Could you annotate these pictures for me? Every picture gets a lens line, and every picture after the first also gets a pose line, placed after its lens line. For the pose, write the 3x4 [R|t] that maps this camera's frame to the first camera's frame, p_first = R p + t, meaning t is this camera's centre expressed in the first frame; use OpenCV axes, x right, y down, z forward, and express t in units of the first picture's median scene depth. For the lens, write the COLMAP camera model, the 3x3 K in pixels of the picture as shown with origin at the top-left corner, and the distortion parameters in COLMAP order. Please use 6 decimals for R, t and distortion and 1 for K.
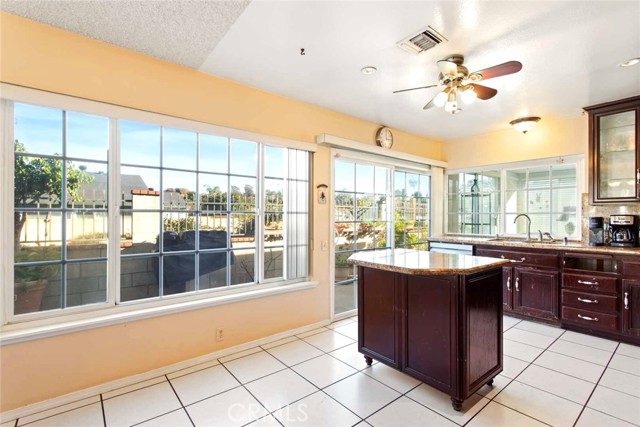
lens RADIAL K [[302.4, 0, 319.6], [0, 302.4, 215.0], [0, 0, 1]] dist [-0.000305, 0.002168]
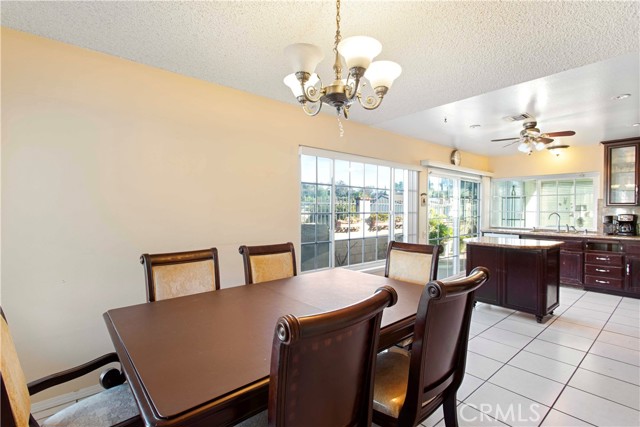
lens RADIAL K [[302.4, 0, 320.1], [0, 302.4, 212.3], [0, 0, 1]] dist [-0.000305, 0.002168]
pose [[0.999903, 0.000626, 0.013946, -0.534498], [-0.000854, 0.999866, 0.016327, -0.033057], [-0.013934, -0.016337, 0.999769, -0.478968]]
